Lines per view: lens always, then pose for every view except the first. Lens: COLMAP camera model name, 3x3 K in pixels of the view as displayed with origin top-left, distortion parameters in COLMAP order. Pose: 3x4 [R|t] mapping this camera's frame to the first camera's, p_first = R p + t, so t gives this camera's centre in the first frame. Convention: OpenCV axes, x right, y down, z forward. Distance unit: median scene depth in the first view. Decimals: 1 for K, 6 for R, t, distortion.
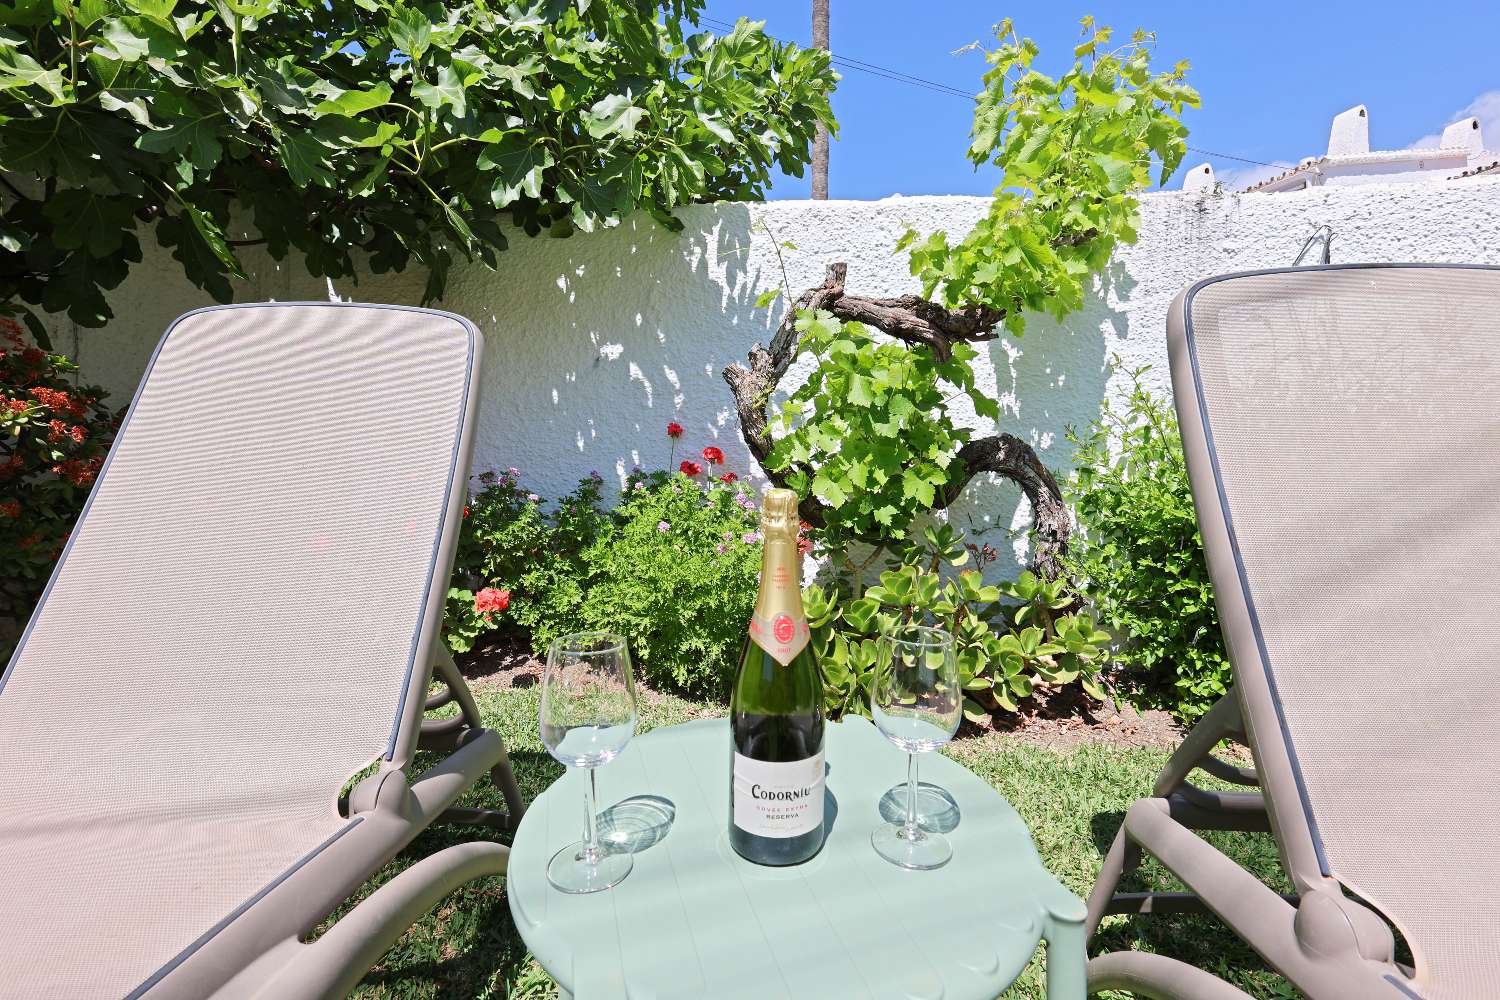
lens RADIAL K [[646.5, 0, 751.8], [0, 646.5, 499.0], [0, 0, 1]] dist [0.001156, 0.000139]
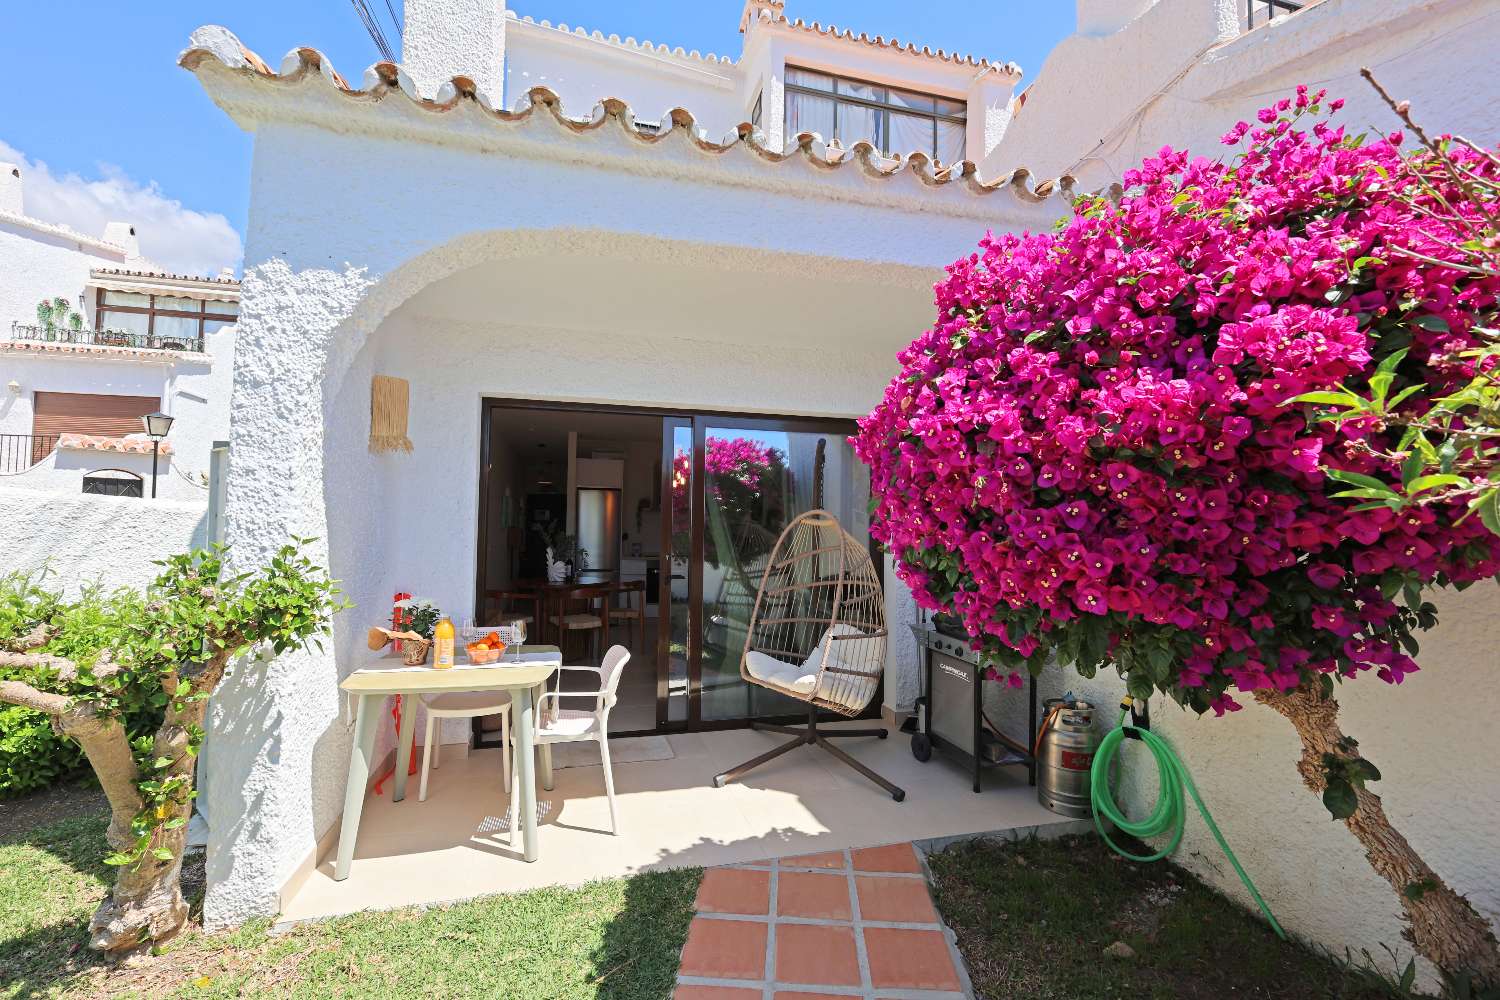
lens RADIAL K [[651.2, 0, 750.0], [0, 651.2, 500.0], [0, 0, 1]] dist [0.002011, 0.000014]
pose [[0.038751, 0.028536, 0.998841, -0.052669], [0.016537, 0.999437, -0.029195, -0.320750], [-0.999112, 0.017649, 0.038257, -1.284533]]
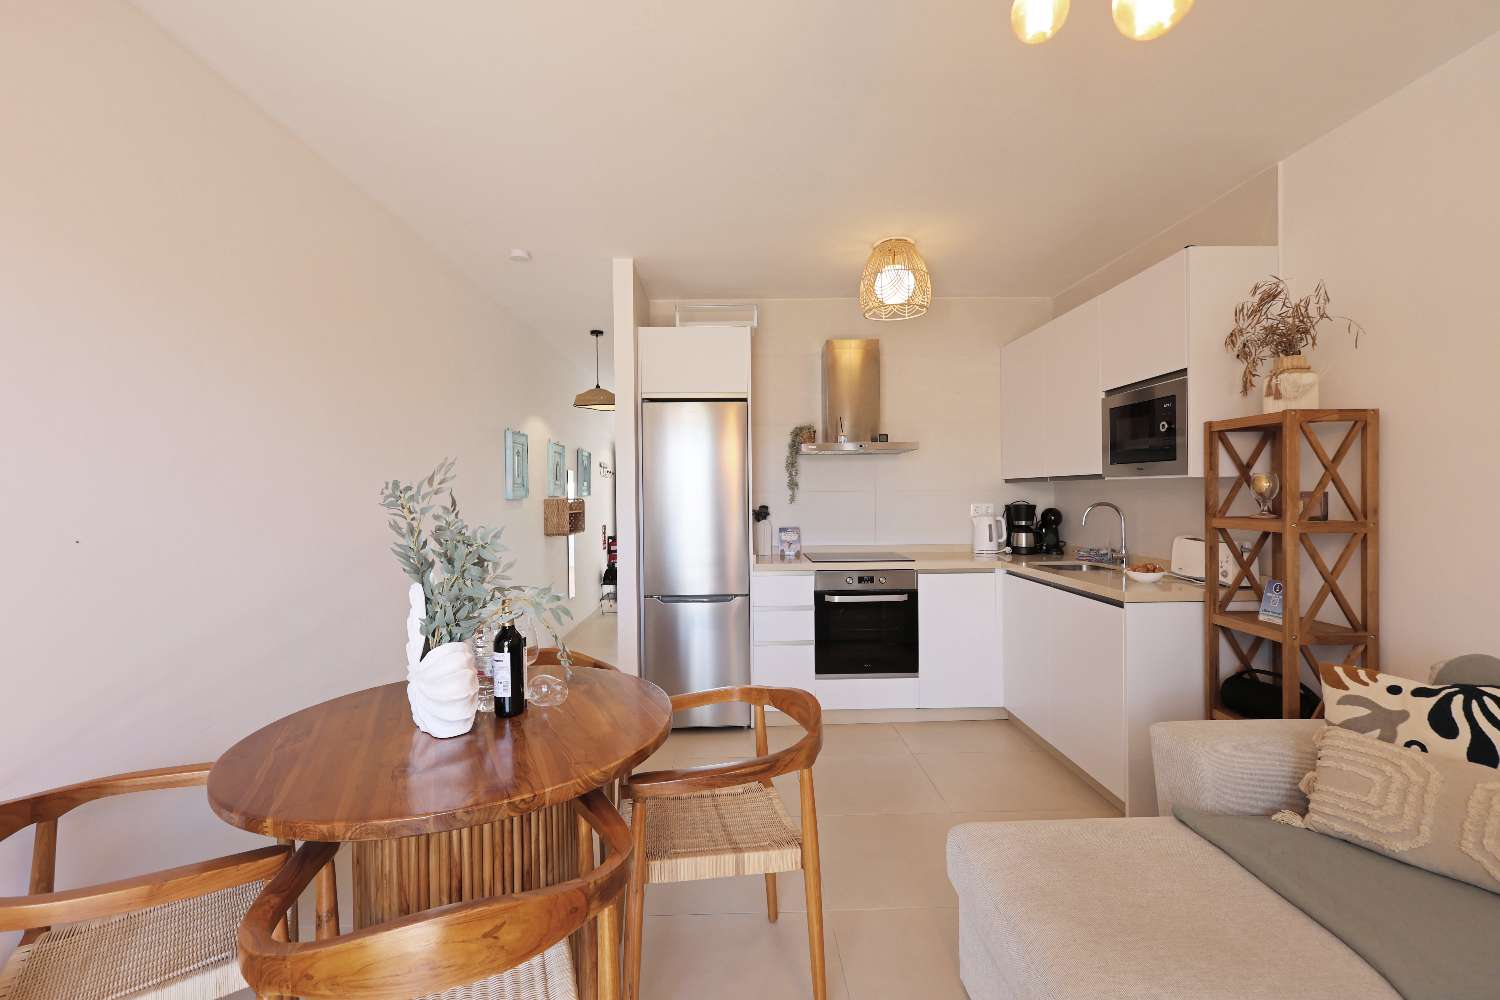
lens RADIAL K [[646.5, 0, 751.8], [0, 646.5, 499.0], [0, 0, 1]] dist [0.001156, 0.000139]
pose [[0.270078, -0.025442, 0.962502, 2.631188], [0.038058, 0.999152, 0.015732, -0.286881], [-0.962086, 0.032382, 0.270817, -0.724821]]
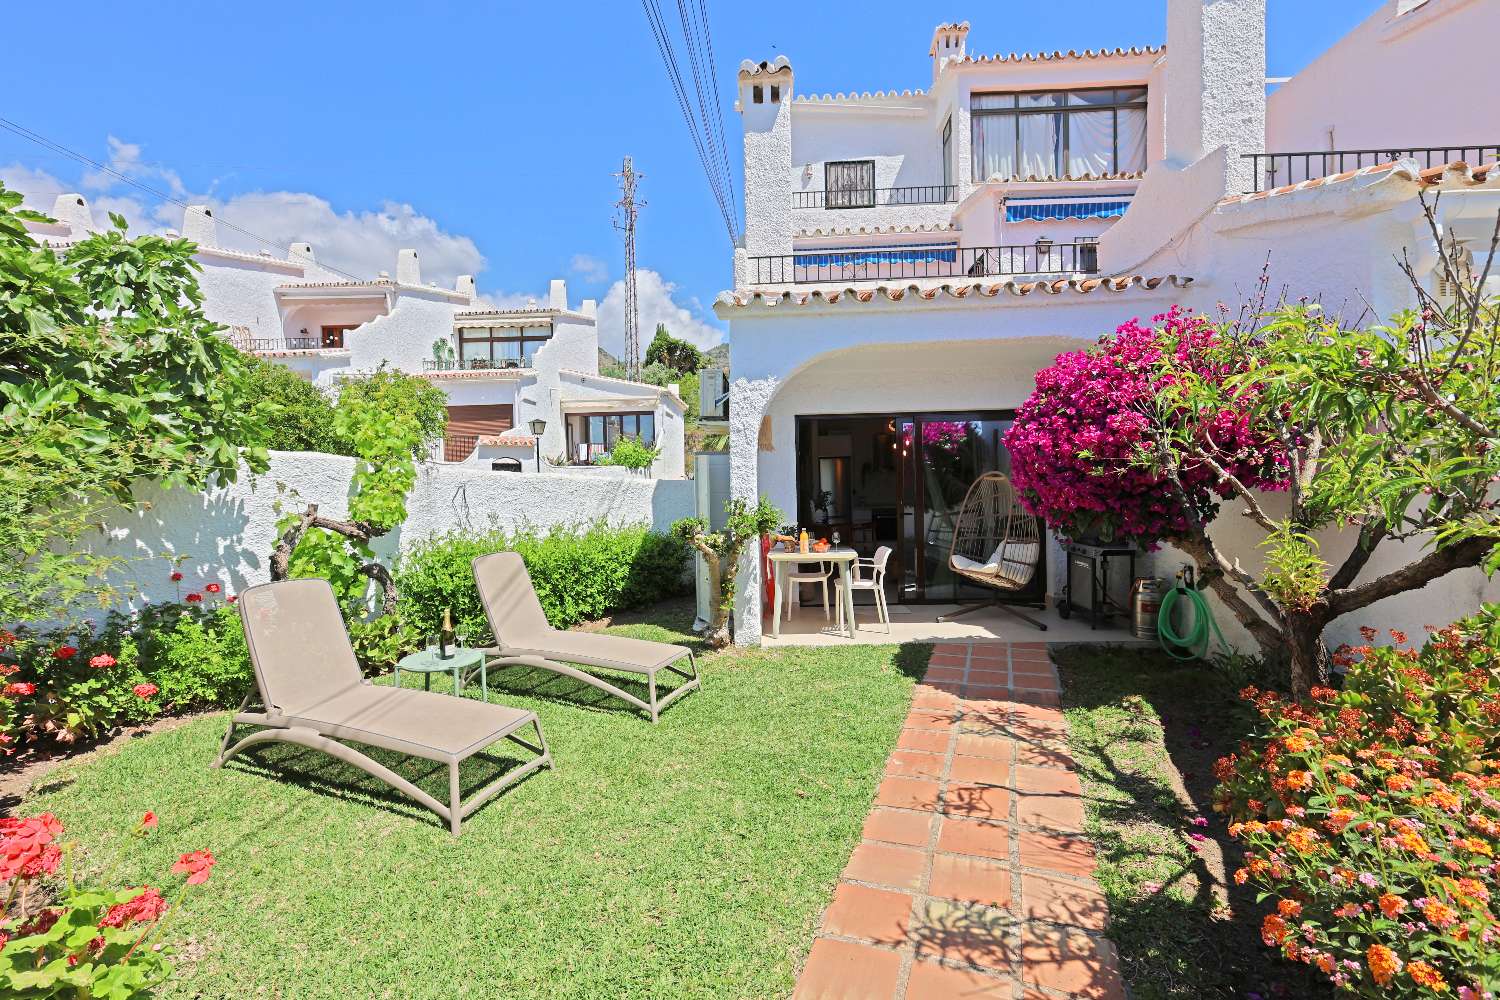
lens RADIAL K [[646.5, 0, 751.8], [0, 646.5, 499.0], [0, 0, 1]] dist [0.001156, 0.000139]
pose [[0.328514, -0.042623, 0.943537, -1.590635], [0.054055, 0.998192, 0.026272, -0.354133], [-0.942951, 0.042372, 0.330224, -1.328724]]
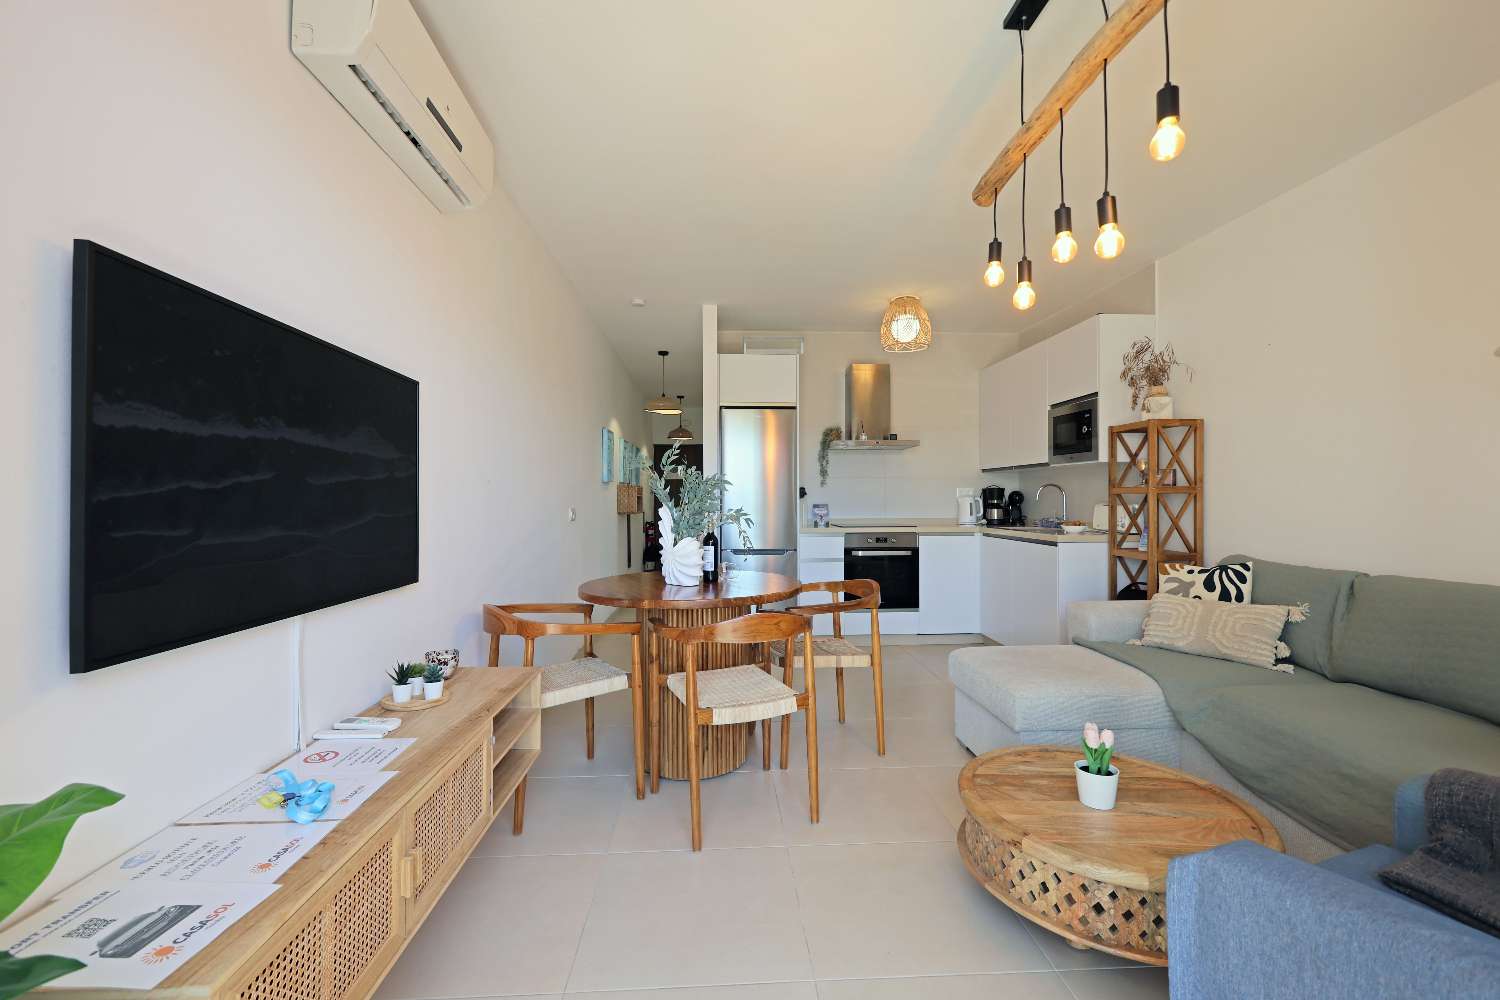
lens RADIAL K [[646.5, 0, 751.8], [0, 646.5, 499.0], [0, 0, 1]] dist [0.001156, 0.000139]
pose [[0.241009, -0.015187, 0.970404, 1.916949], [0.030019, 0.999516, 0.008187, -0.211912], [-0.970058, 0.027158, 0.241349, -0.654246]]
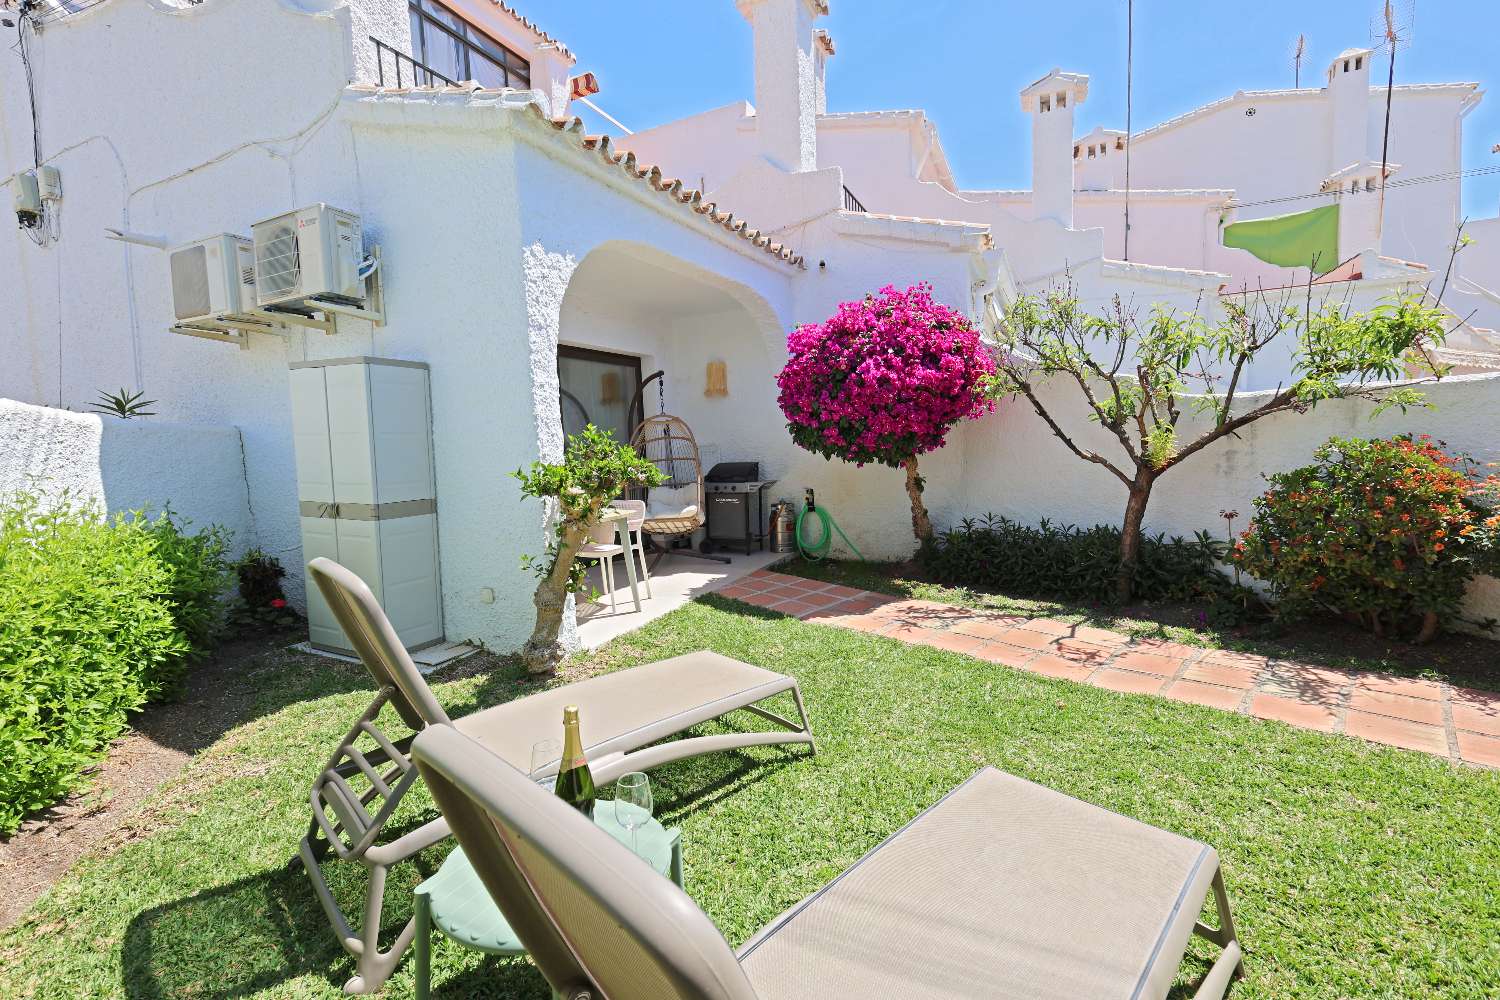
lens RADIAL K [[646.5, 0, 751.8], [0, 646.5, 499.0], [0, 0, 1]] dist [0.001156, 0.000139]
pose [[-0.734272, -0.047168, 0.677215, -0.592660], [0.049639, 0.991182, 0.122857, -0.299211], [-0.677038, 0.123827, -0.725456, 0.625769]]
